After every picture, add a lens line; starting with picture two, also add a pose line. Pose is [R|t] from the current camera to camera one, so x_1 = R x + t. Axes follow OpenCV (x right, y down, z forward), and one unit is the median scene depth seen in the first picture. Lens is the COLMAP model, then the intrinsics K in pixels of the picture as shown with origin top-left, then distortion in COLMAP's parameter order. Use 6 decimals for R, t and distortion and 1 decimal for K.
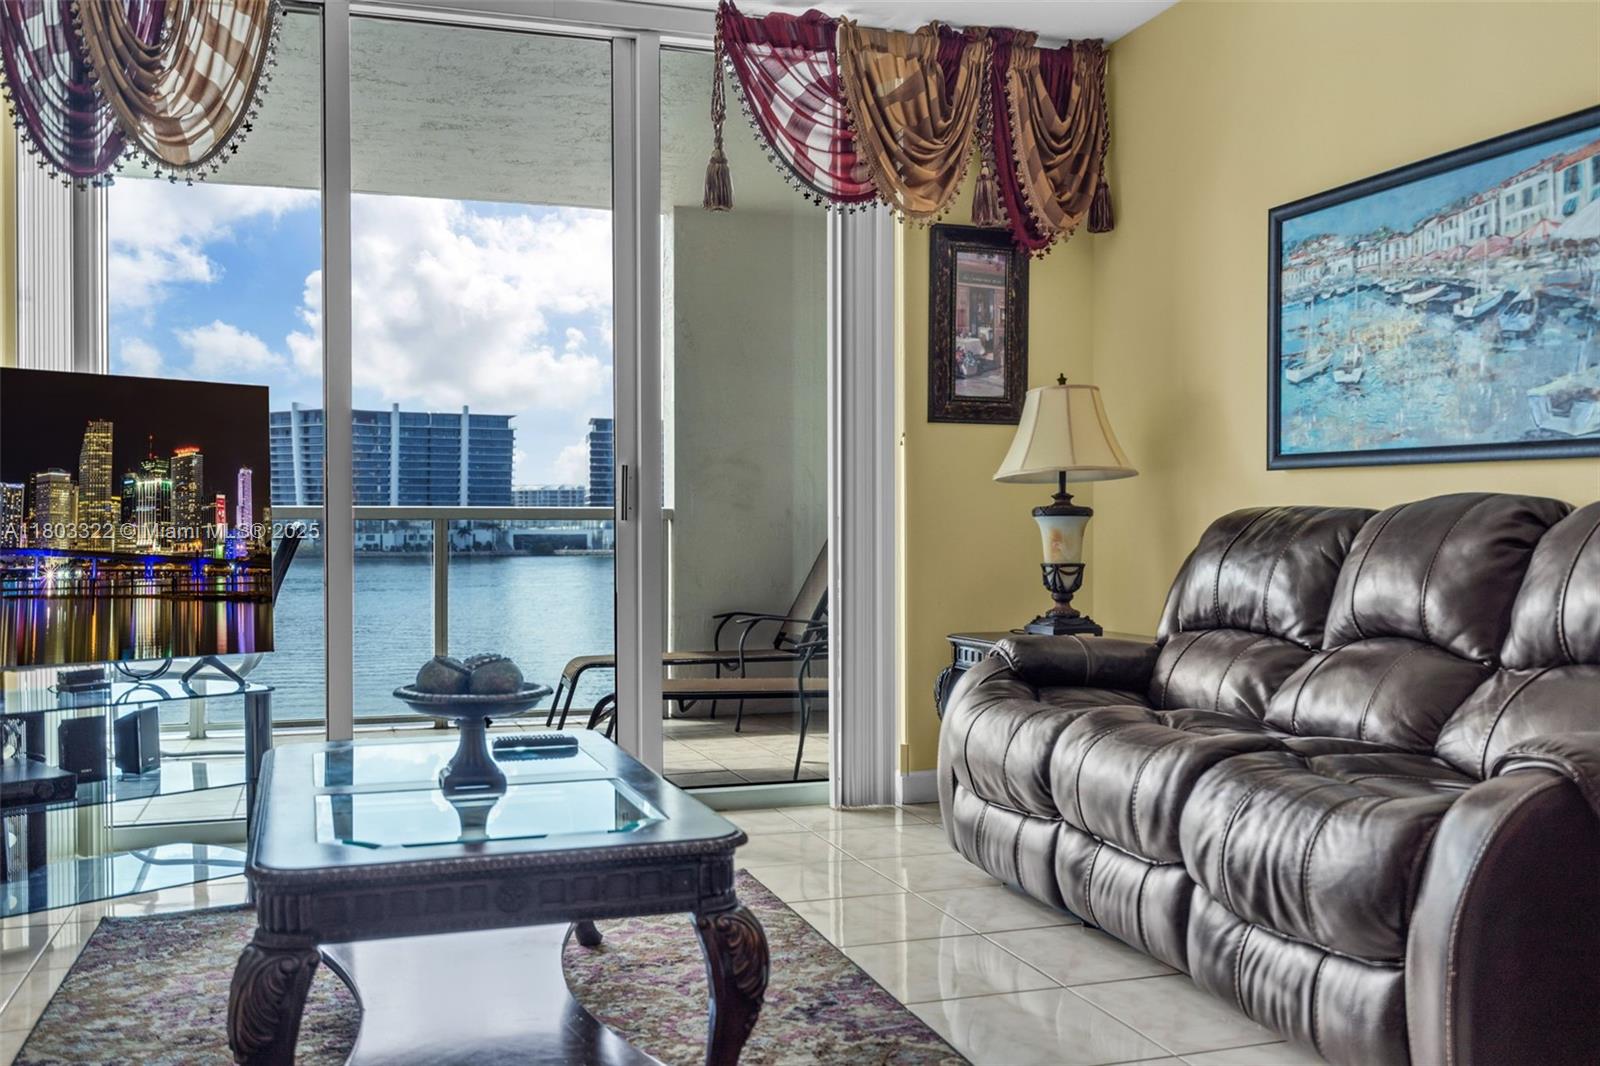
lens RADIAL K [[1461.3, 0, 796.4], [0, 1461.3, 542.0], [0, 0, 1]] dist [0.010468, 0.000000]
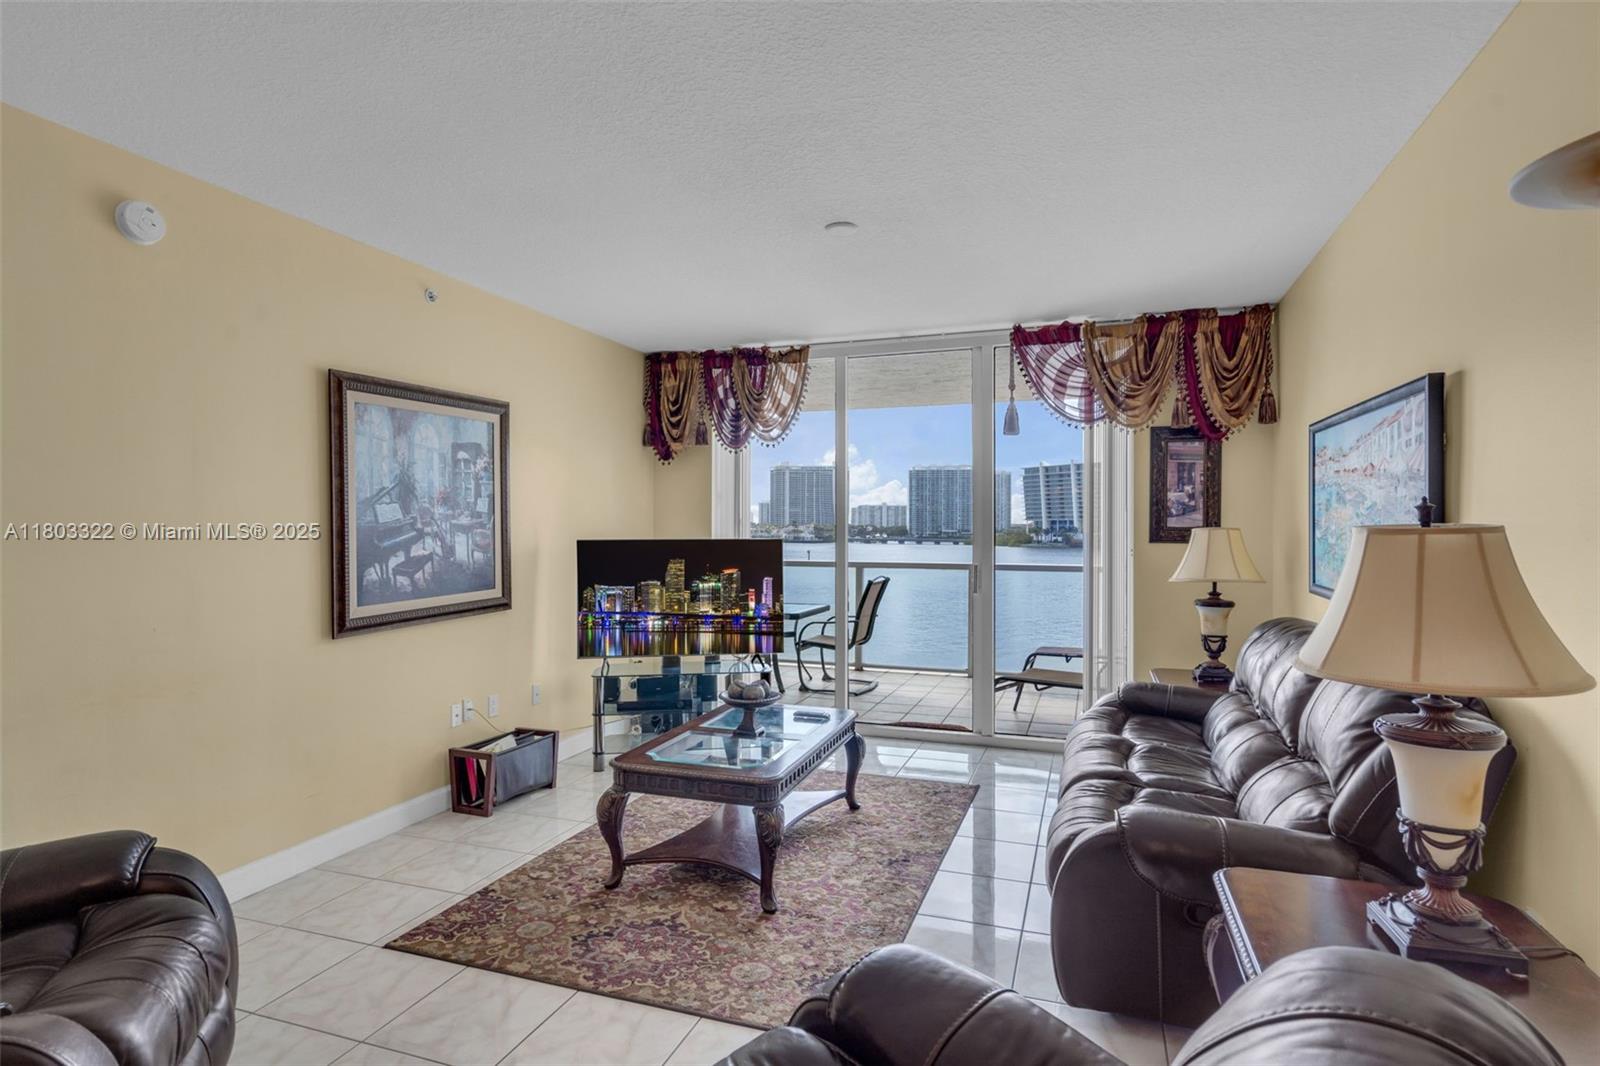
lens RADIAL K [[832.9, 0, 786.8], [0, 832.9, 530.6], [0, 0, 1]] dist [-0.003337, -0.001396]
pose [[0.788520, 0.004068, -0.614996, 0.470555], [-0.009652, 0.999937, -0.005760, -0.114754], [0.614934, 0.010478, 0.788509, -0.041710]]
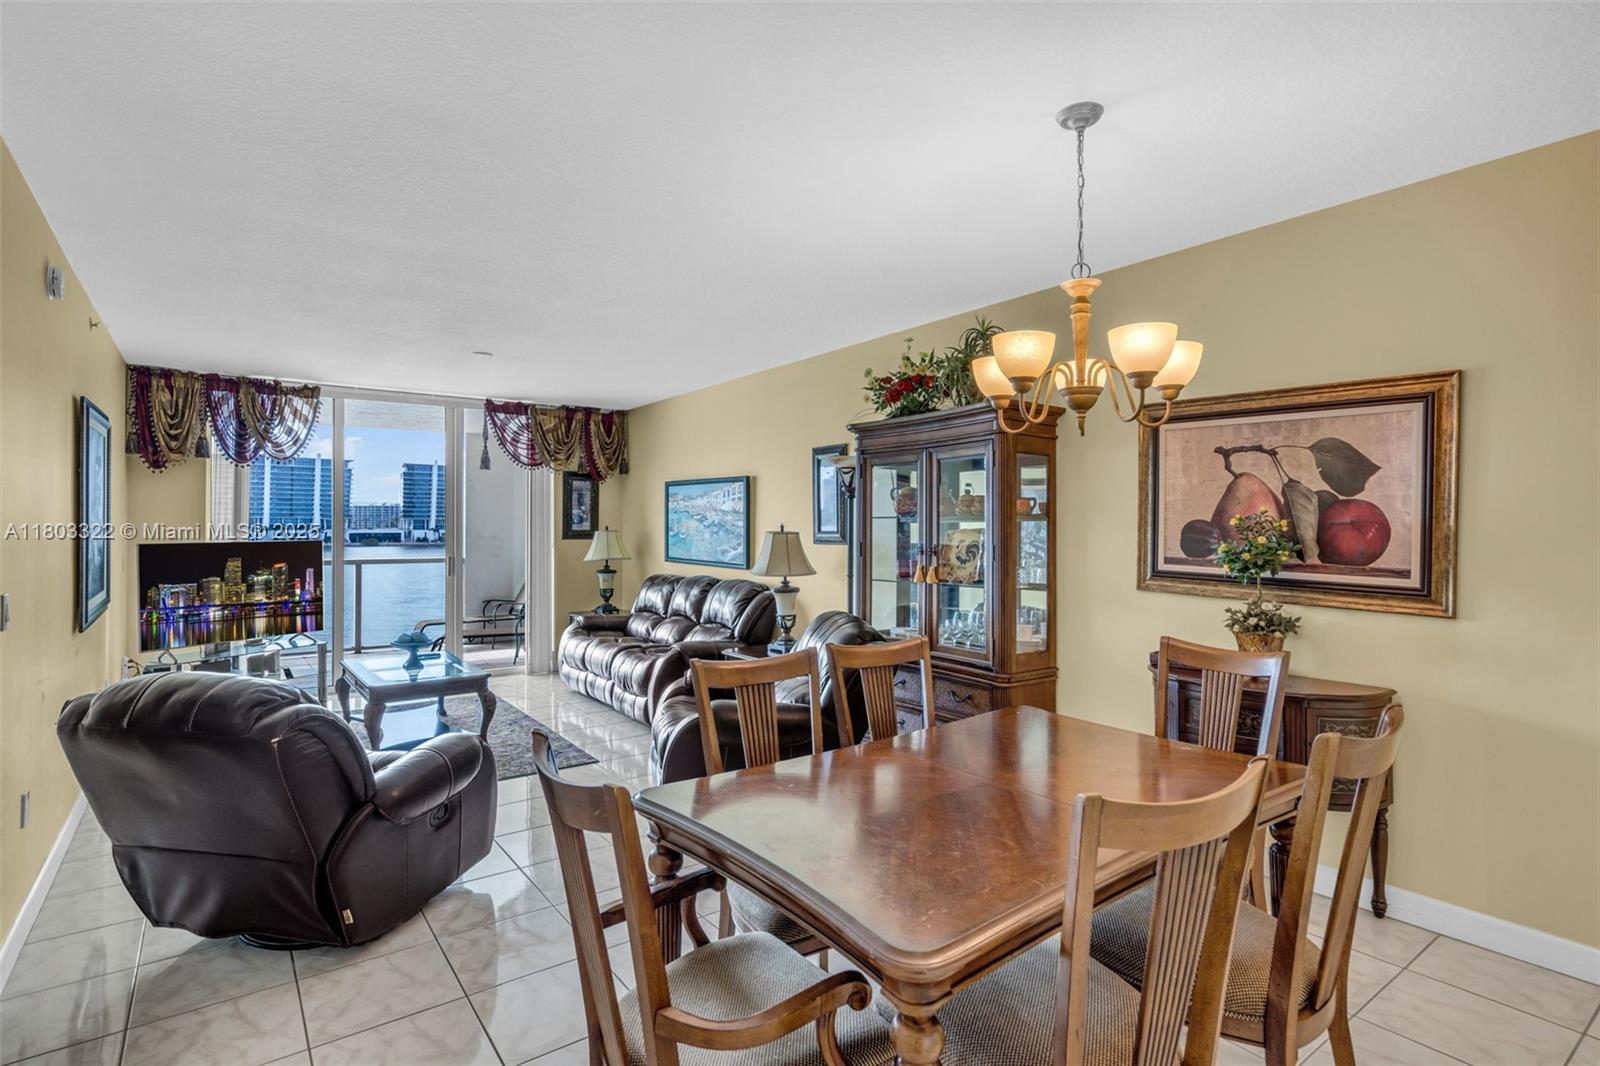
lens RADIAL K [[800.3, 0, 799.3], [0, 800.3, 520.6], [0, 0, 1]] dist [0.010664, -0.005454]
pose [[0.949444, 0.003657, 0.313915, 0.049262], [0.002380, 0.999820, -0.018844, -0.116112], [-0.313927, 0.018639, 0.949264, -0.874161]]
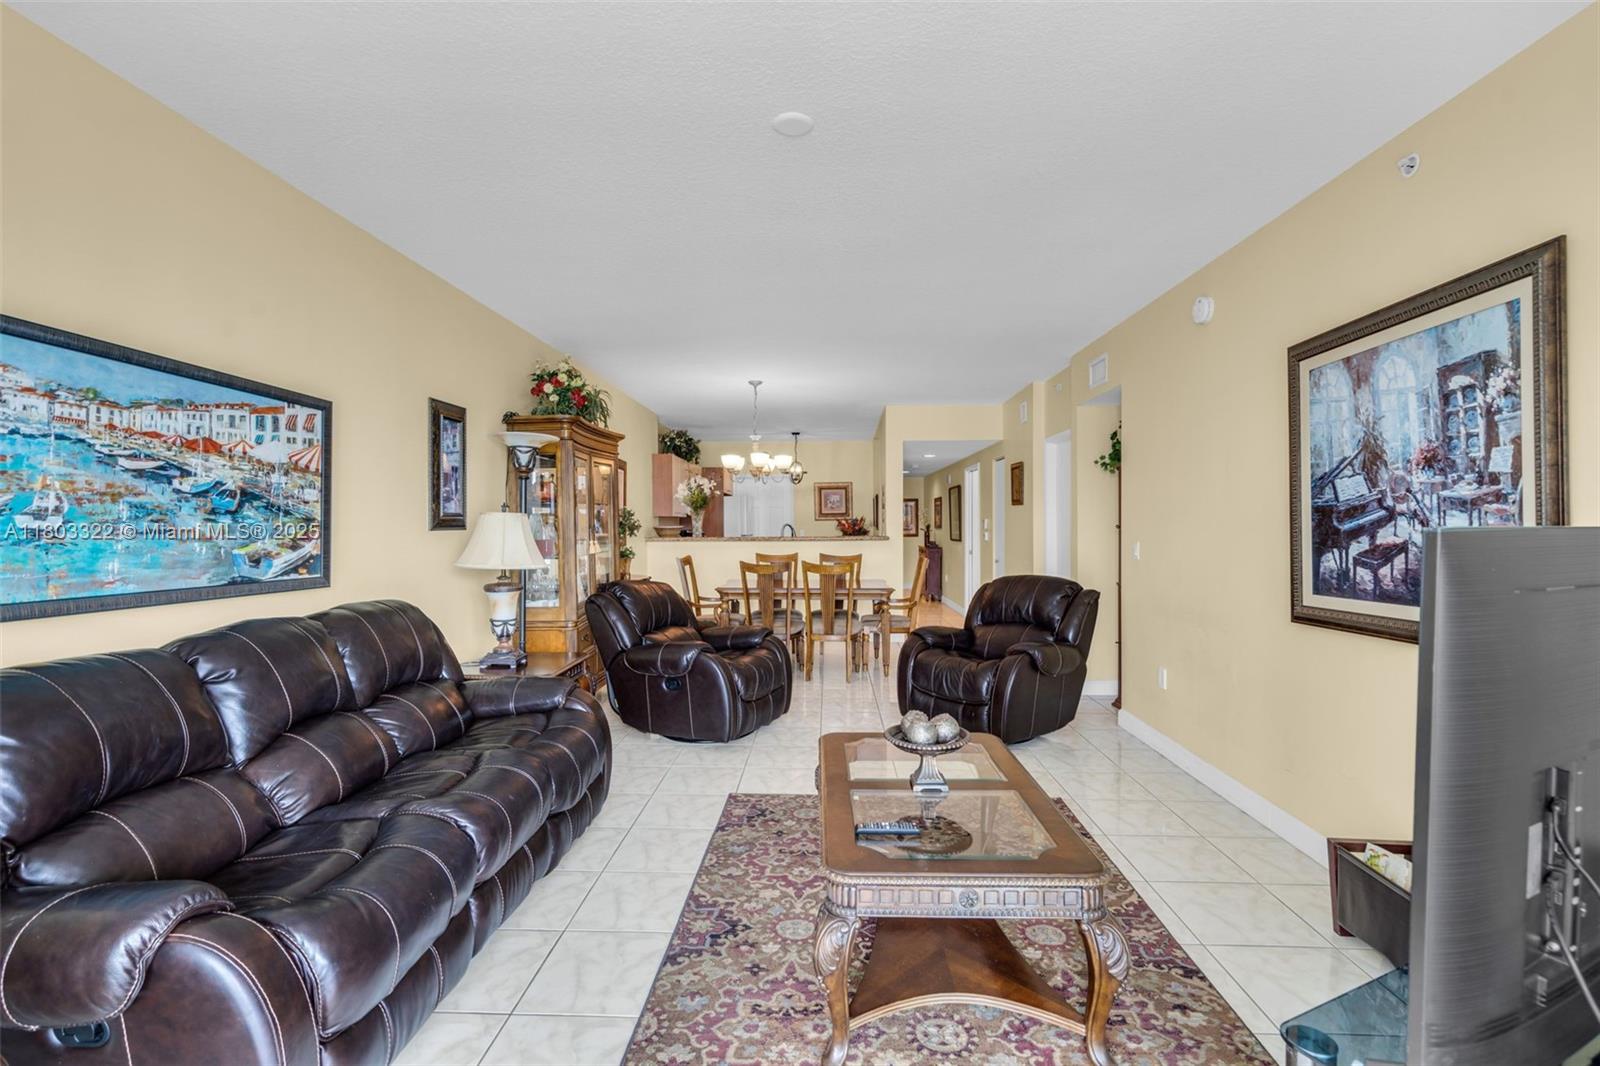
lens RADIAL K [[748.2, 0, 798.5], [0, 748.2, 529.9], [0, 0, 1]] dist [-0.002980, 0.003371]
pose [[-0.940200, 0.002416, 0.340615, -0.265514], [0.009490, 0.999772, 0.019106, -0.115560], [-0.340492, 0.021196, -0.940009, 1.318811]]
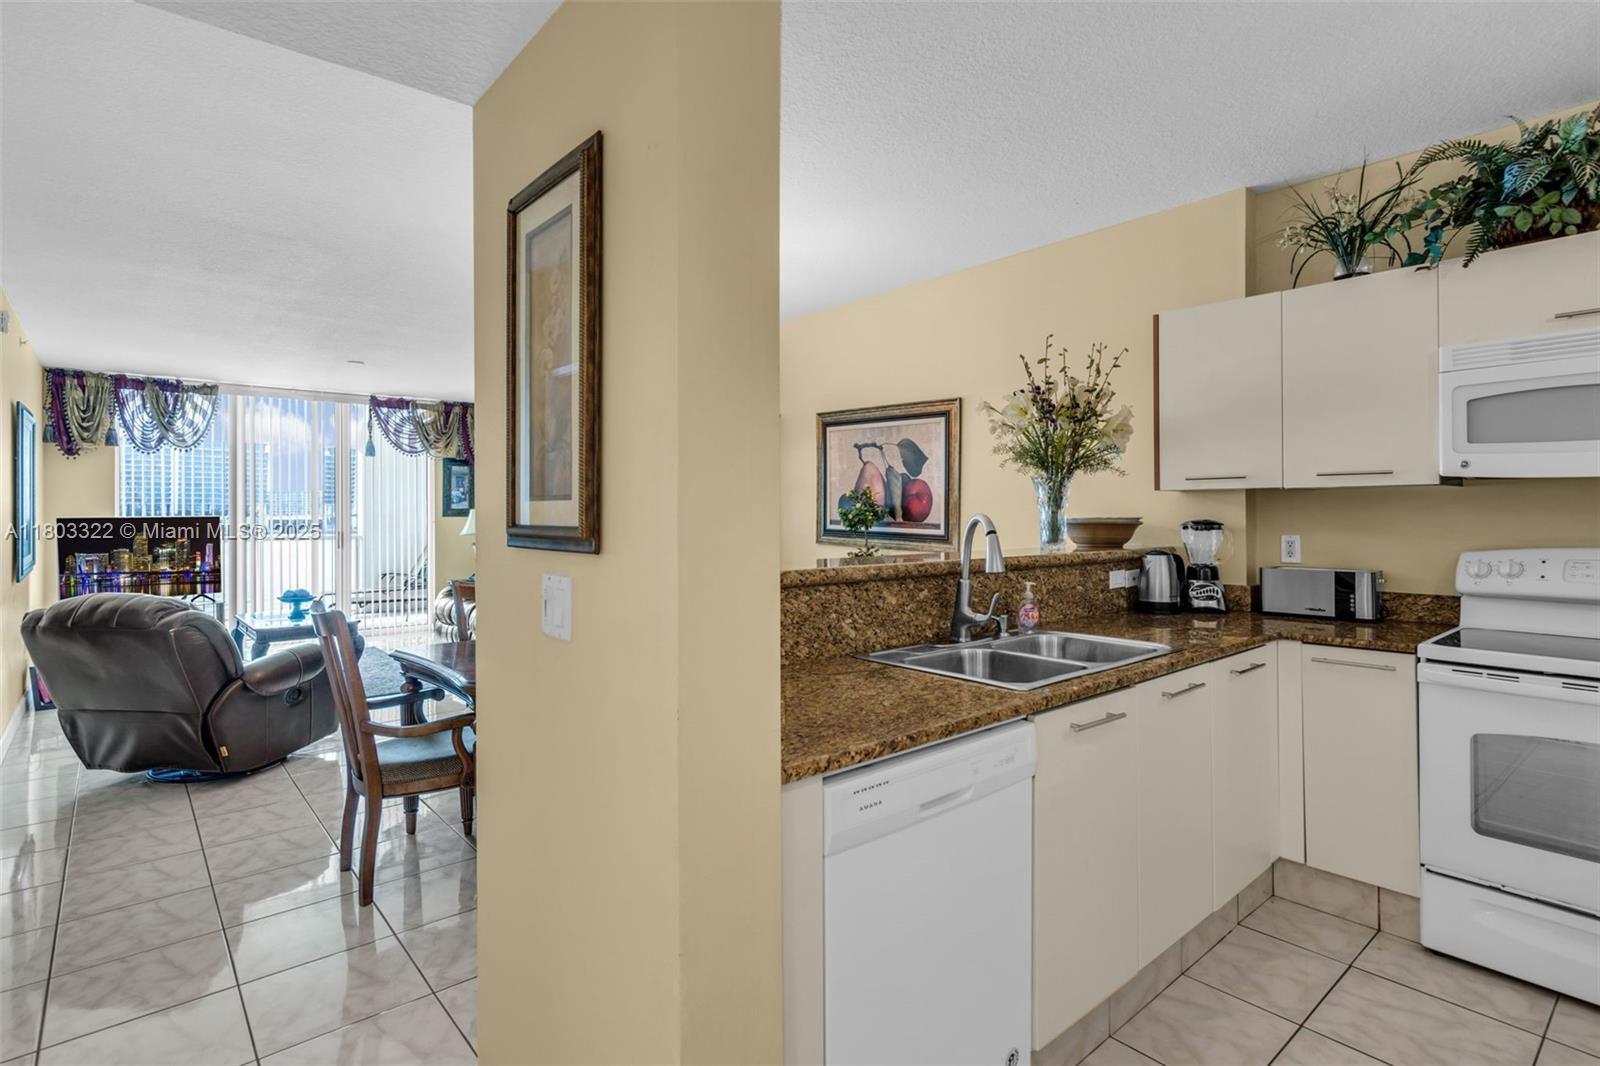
lens RADIAL K [[800.3, 0, 788.6], [0, 800.3, 506.0], [0, 0, 1]] dist [0.010664, -0.005454]
pose [[0.926081, -0.000410, 0.377324, 0.173188], [0.007655, 0.999814, -0.017702, -0.091985], [-0.377246, 0.019282, 0.925912, -1.302706]]
